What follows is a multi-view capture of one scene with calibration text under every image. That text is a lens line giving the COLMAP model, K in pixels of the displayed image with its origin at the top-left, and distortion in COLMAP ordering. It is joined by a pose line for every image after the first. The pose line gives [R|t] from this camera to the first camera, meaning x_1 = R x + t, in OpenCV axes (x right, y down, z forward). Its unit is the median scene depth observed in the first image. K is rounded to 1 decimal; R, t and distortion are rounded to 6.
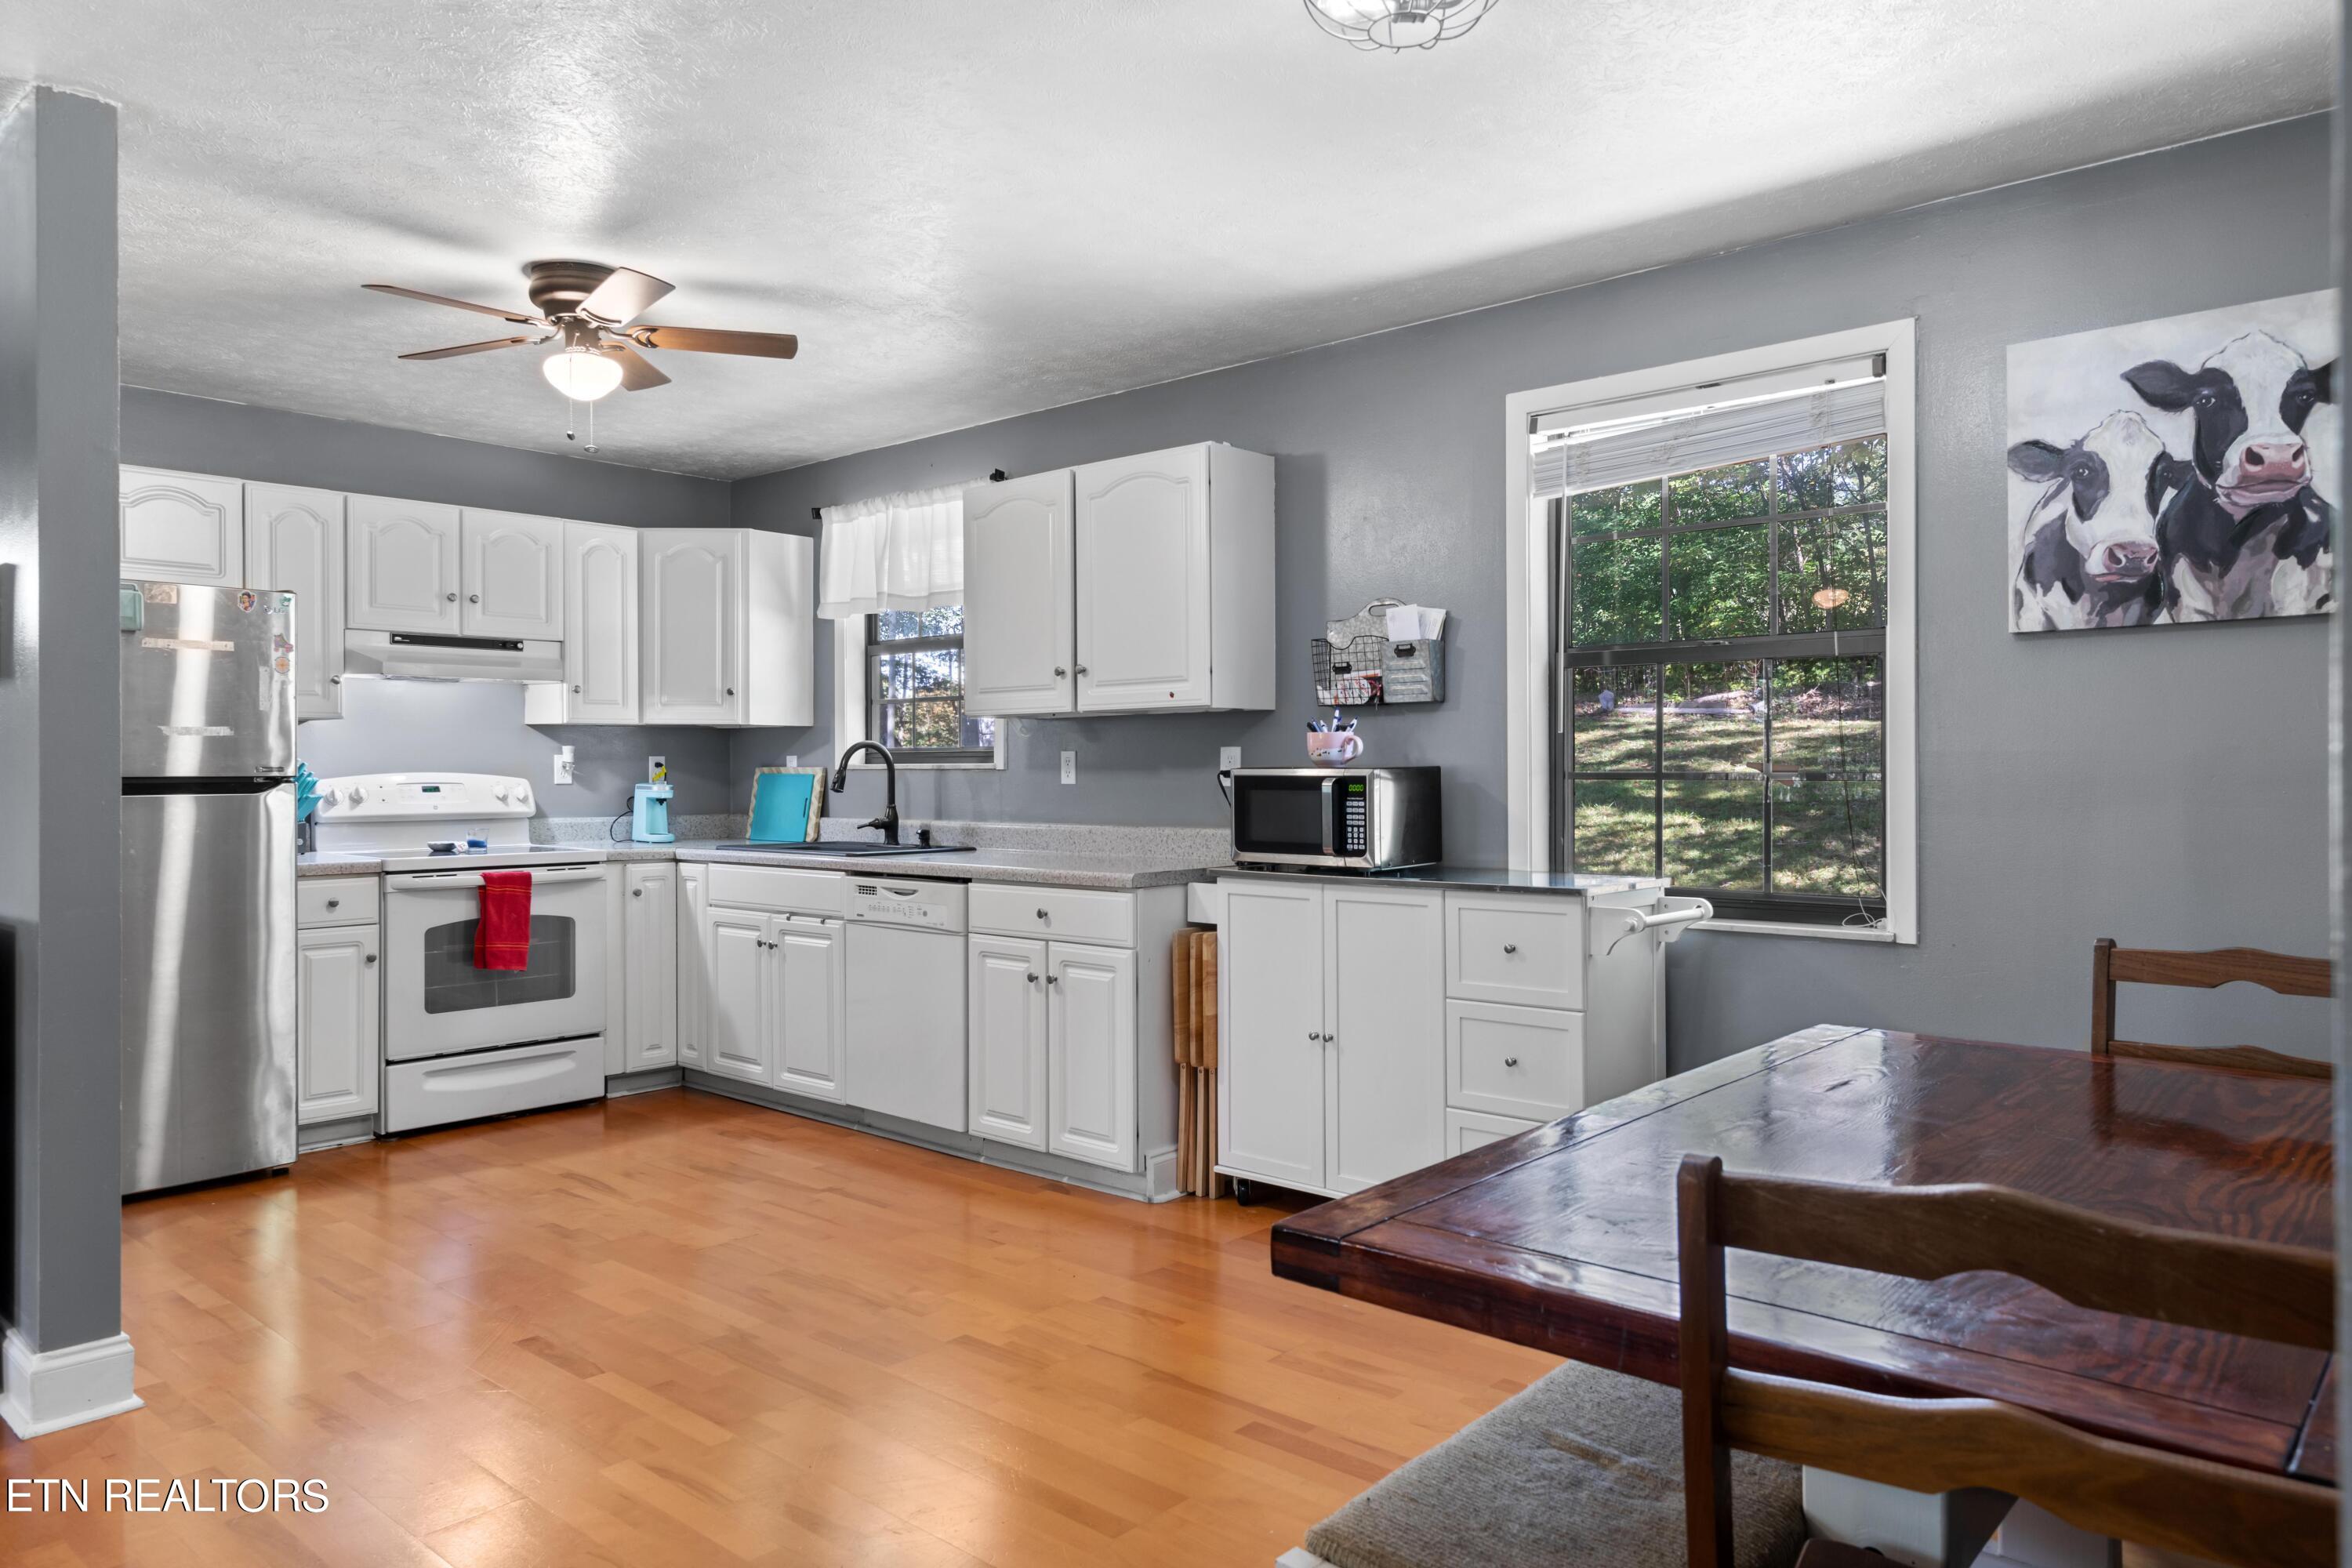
lens RADIAL K [[1528.2, 0, 1177.0], [0, 1528.2, 772.6], [0, 0, 1]] dist [-0.001437, 0.005923]
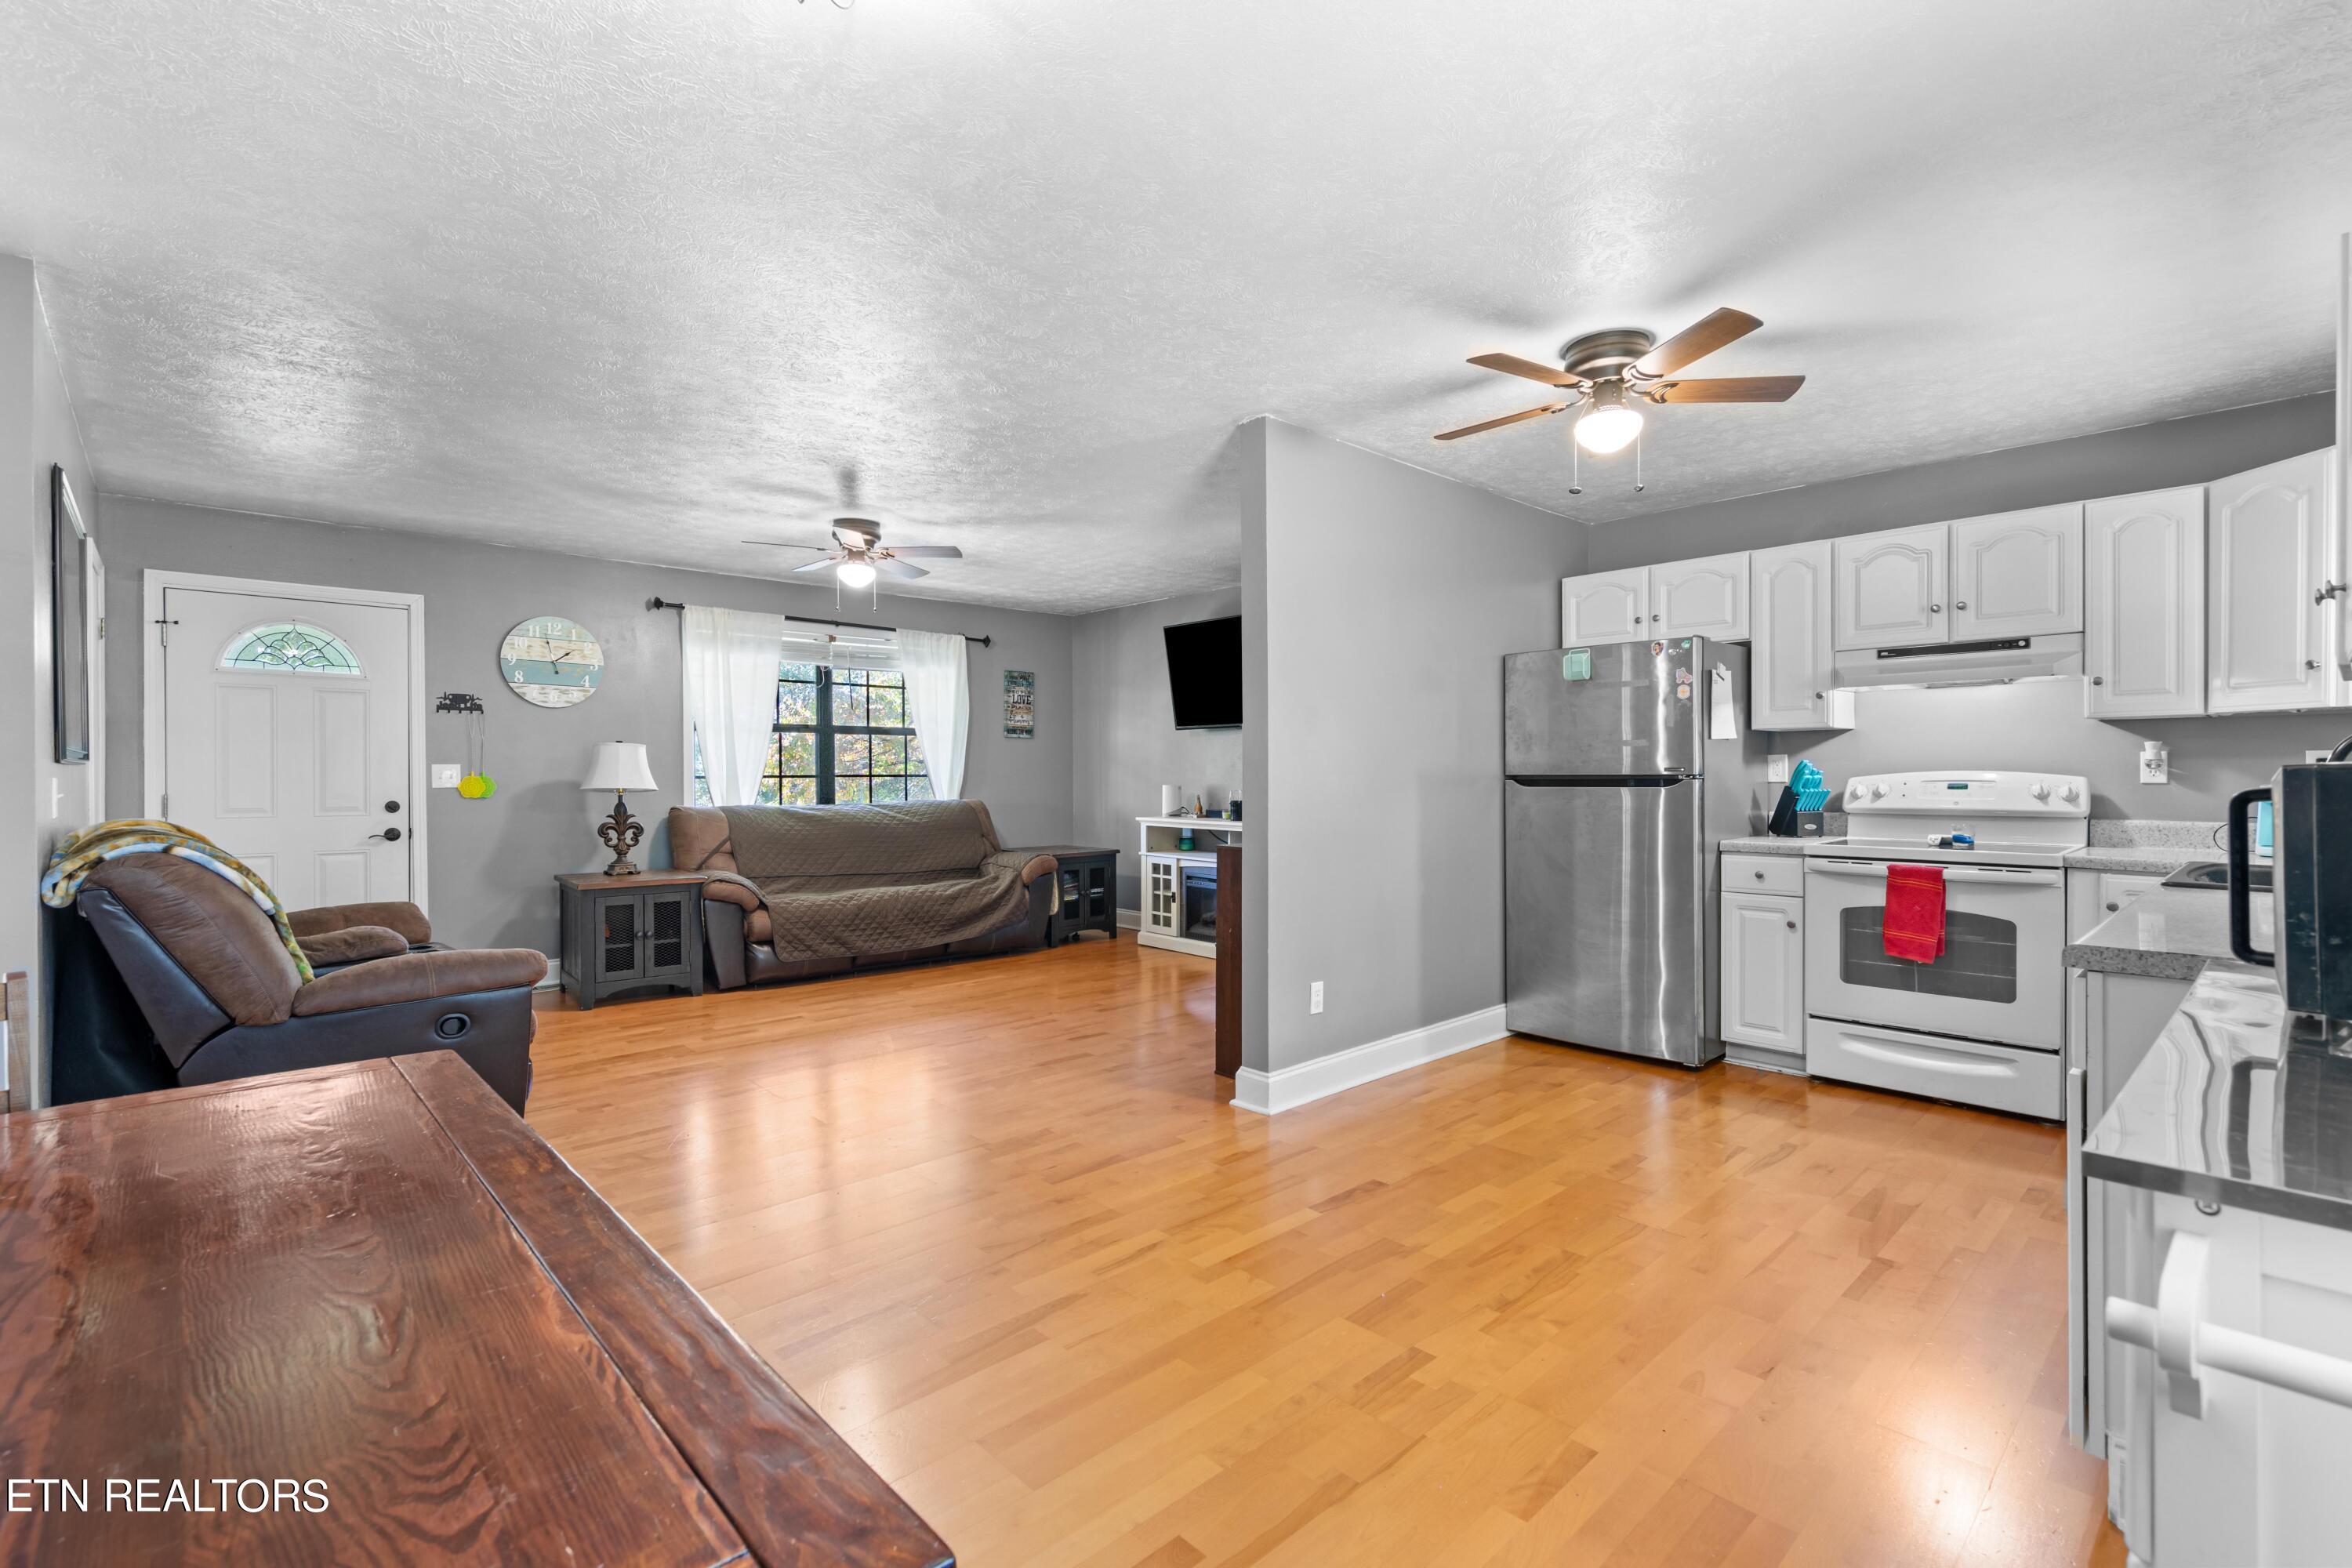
lens RADIAL K [[1053.8, 0, 1172.2], [0, 1053.8, 781.3], [0, 0, 1]] dist [0.008249, -0.000297]
pose [[-0.090504, 0.009632, -0.995850, 0.372599], [0.002599, 0.999952, 0.009435, -0.001634], [0.995893, -0.001735, -0.090525, 0.622240]]
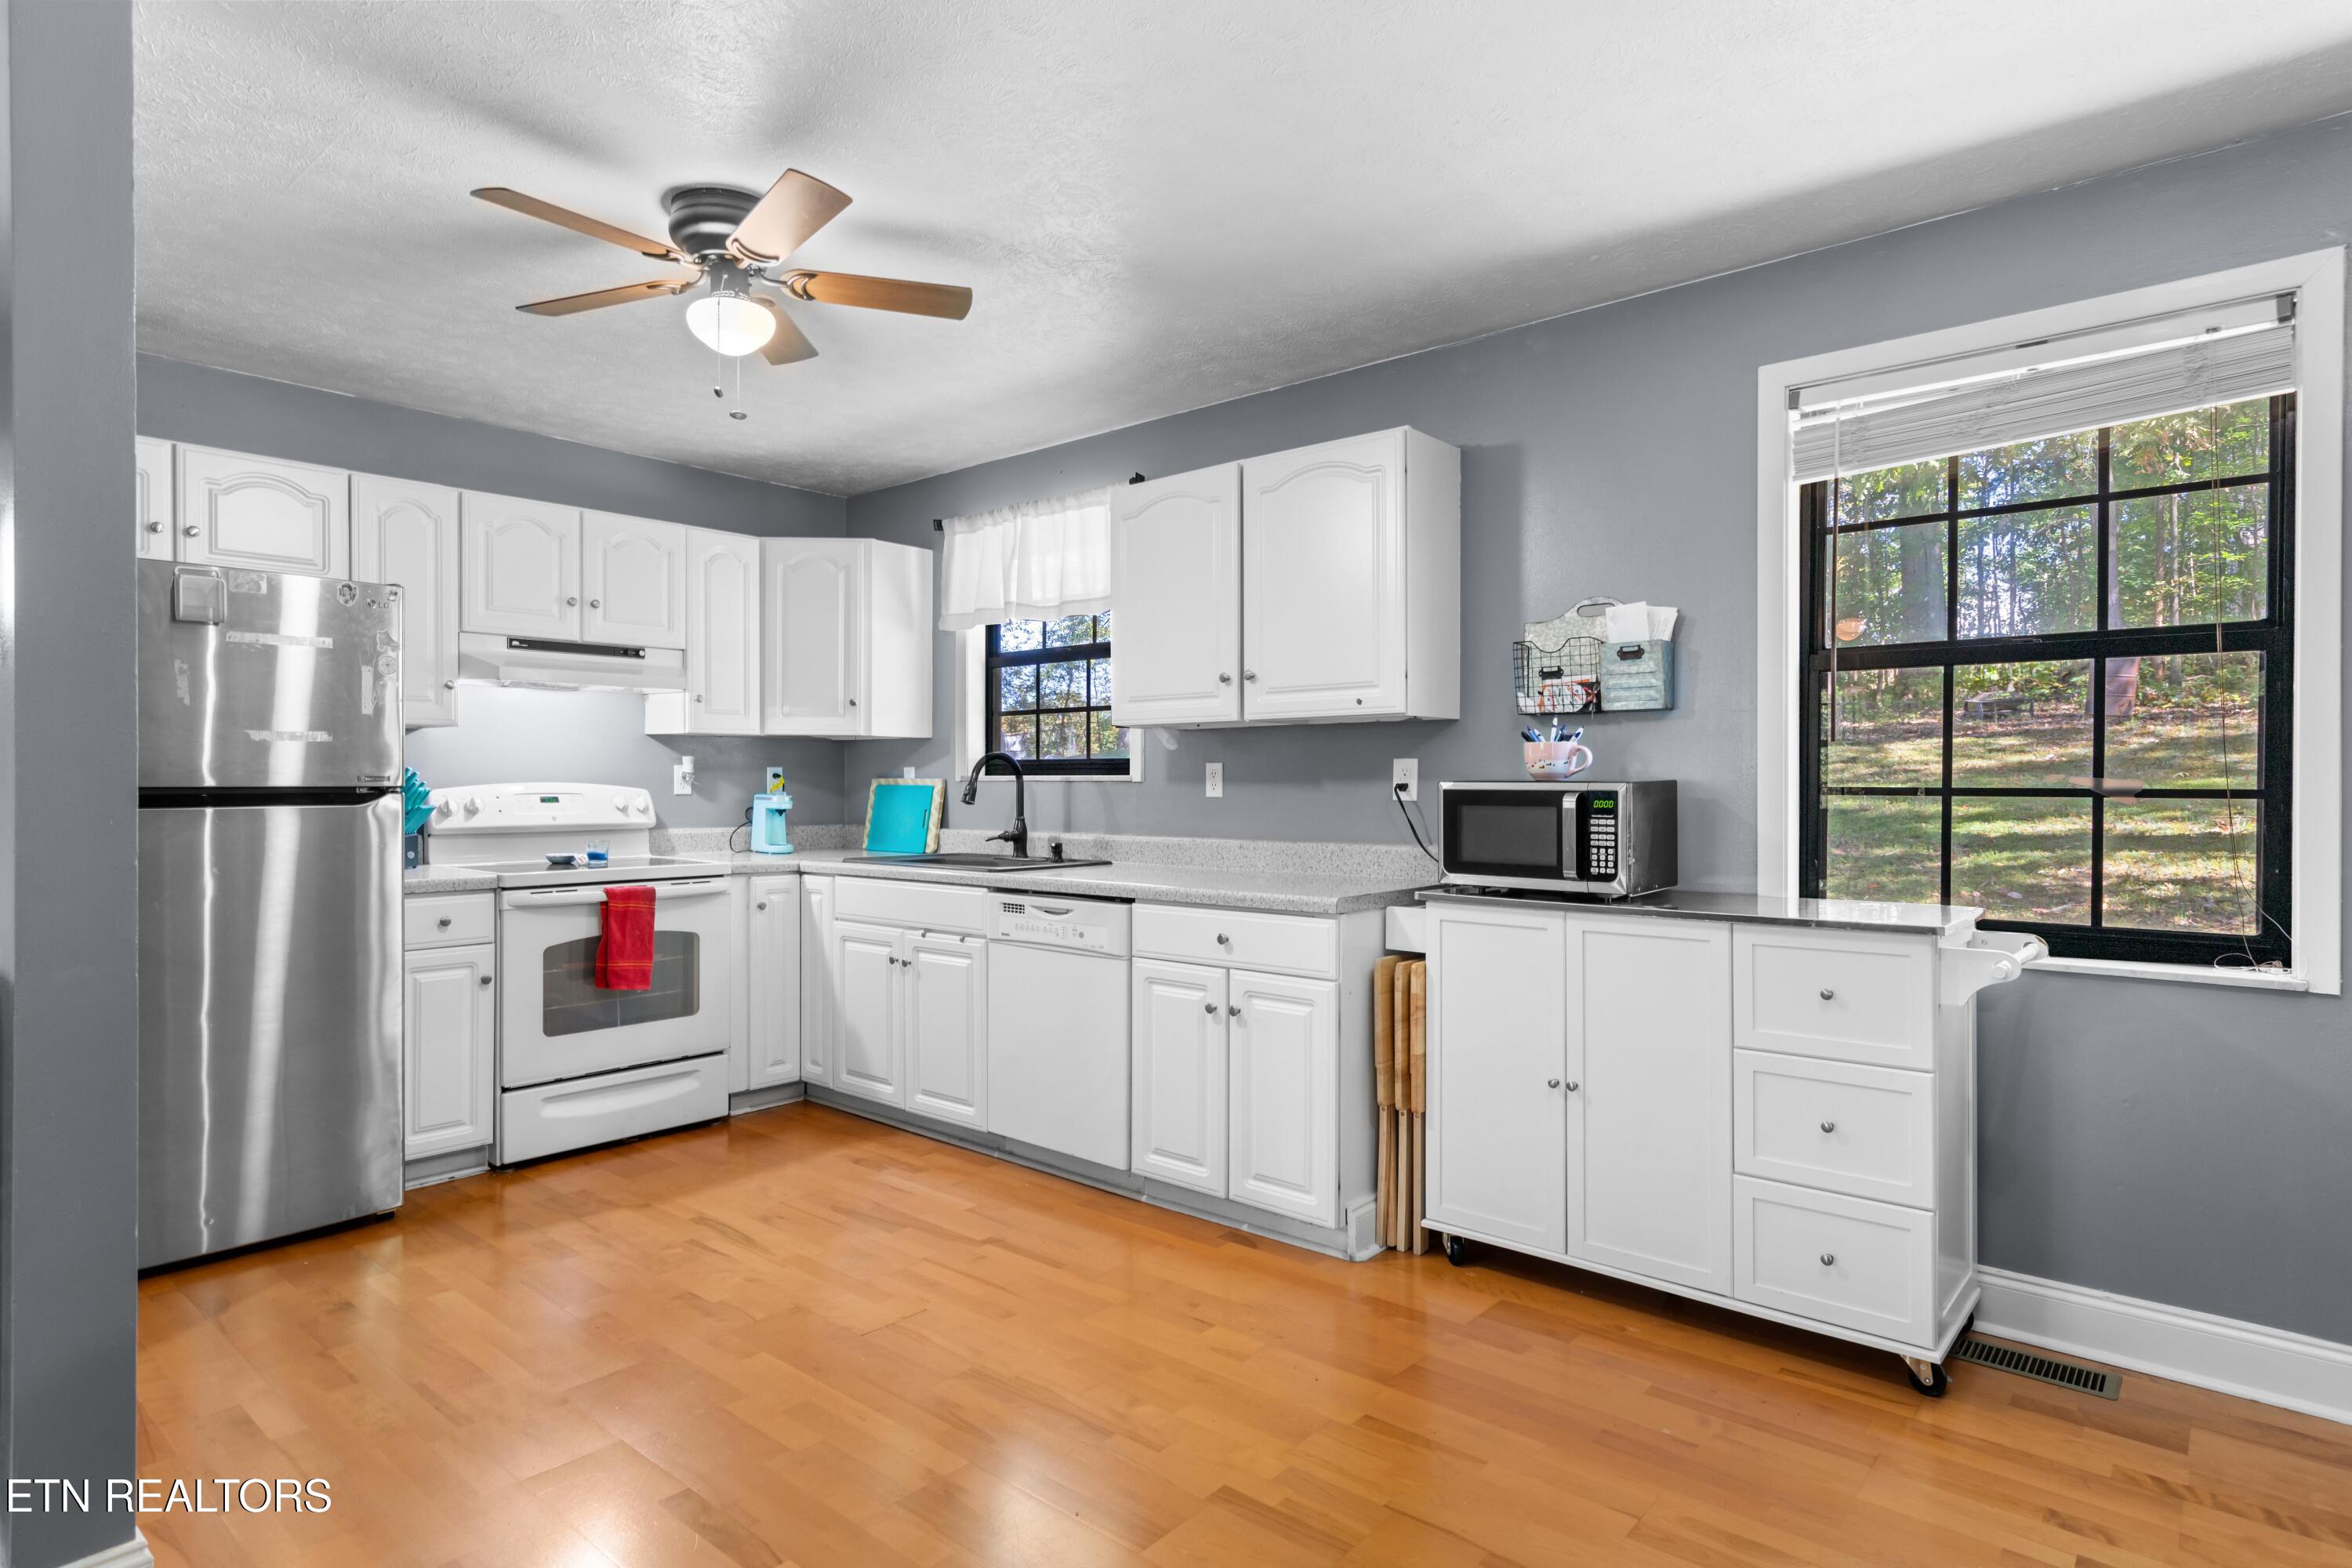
lens RADIAL K [[1239.9, 0, 1176.4], [0, 1239.9, 788.0], [0, 0, 1]] dist [0.004297, -0.001624]
pose [[0.999848, 0.003603, 0.017058, -0.122831], [-0.003657, 0.999988, 0.003108, -0.000612], [-0.017047, -0.003170, 0.999850, 0.243005]]
